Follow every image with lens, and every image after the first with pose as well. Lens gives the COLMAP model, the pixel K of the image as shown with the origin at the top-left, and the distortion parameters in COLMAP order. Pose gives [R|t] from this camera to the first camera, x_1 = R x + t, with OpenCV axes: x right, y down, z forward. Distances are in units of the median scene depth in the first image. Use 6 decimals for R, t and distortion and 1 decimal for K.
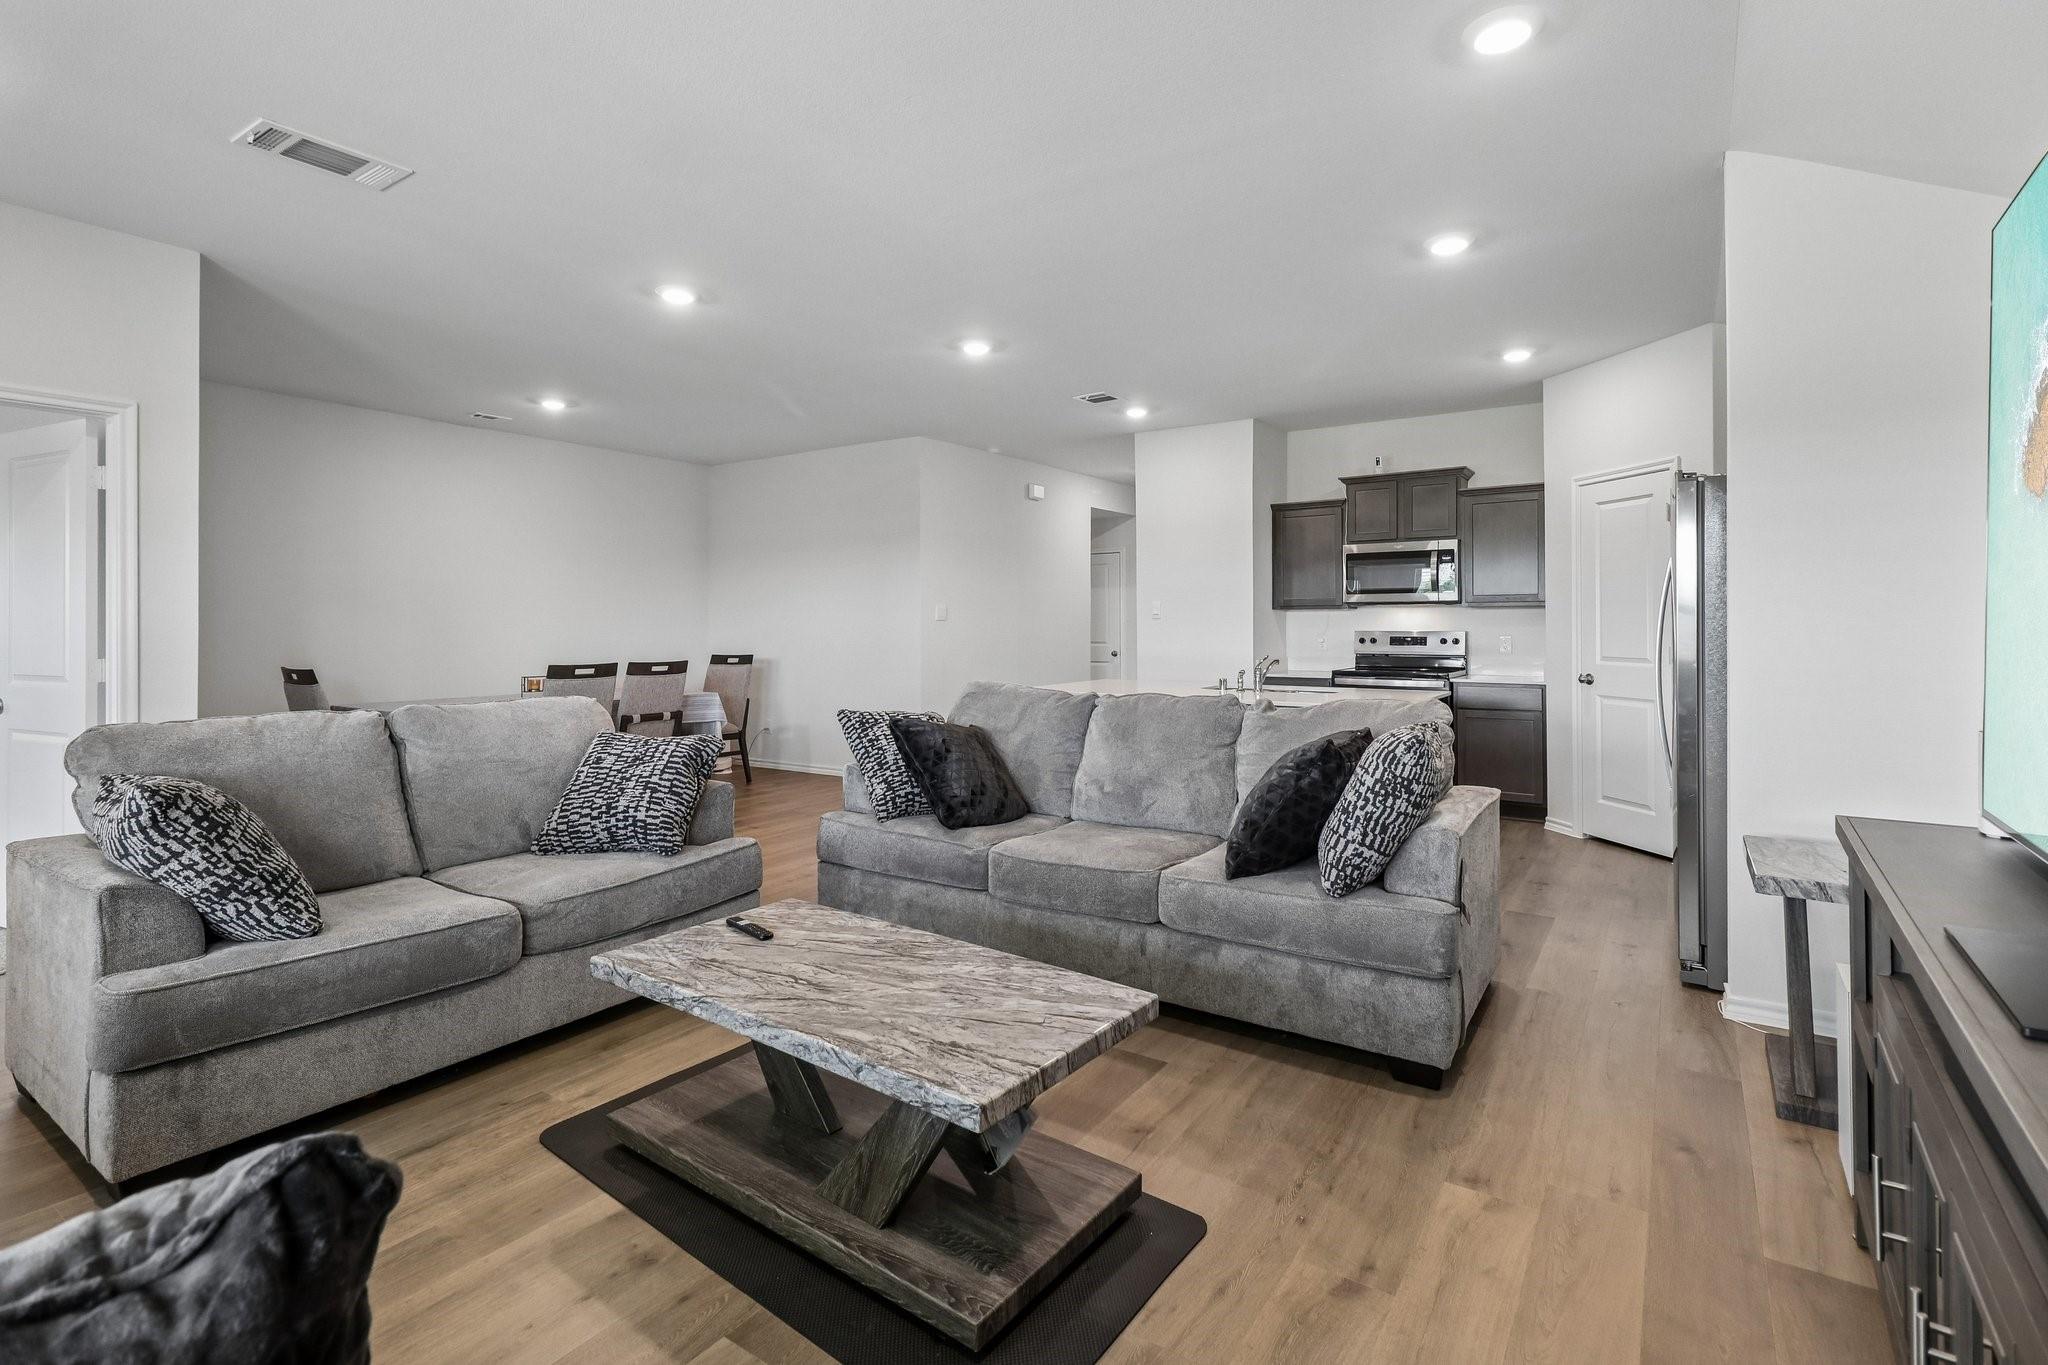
lens RADIAL K [[952.0, 0, 1024.0], [0, 952.0, 628.1], [0, 0, 1]] dist [0.033491, -0.016216]
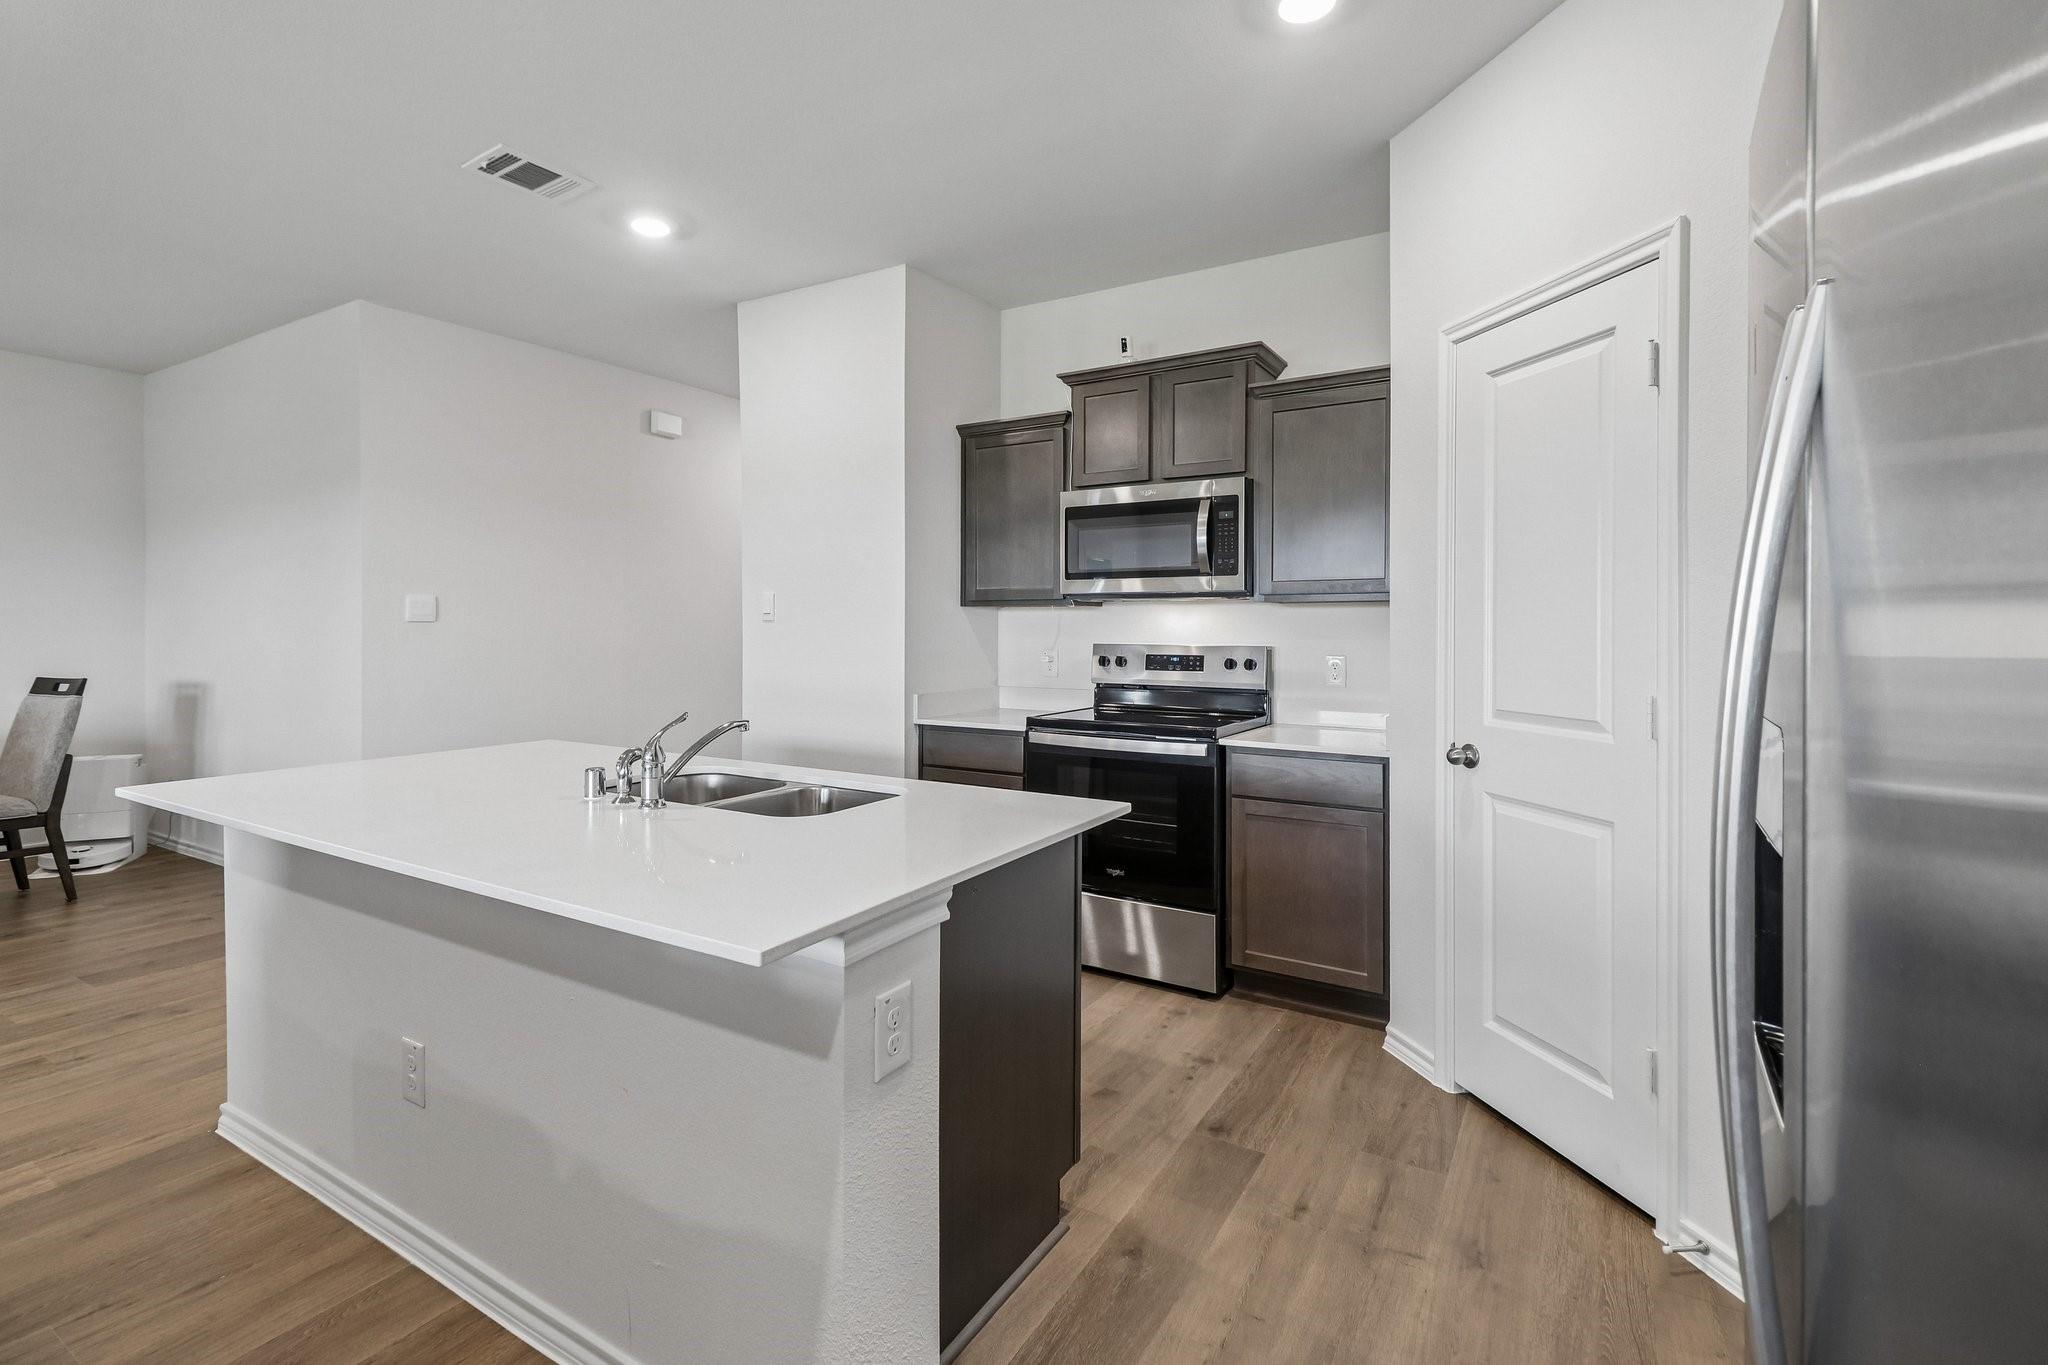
lens RADIAL K [[917.2, 0, 1033.5], [0, 917.2, 635.1], [0, 0, 1]] dist [0.028466, -0.015149]
pose [[0.997457, 0.006638, 0.070961, 0.281563], [-0.006753, 0.999976, 0.001387, -0.003166], [-0.070950, -0.001862, 0.997478, 0.464498]]
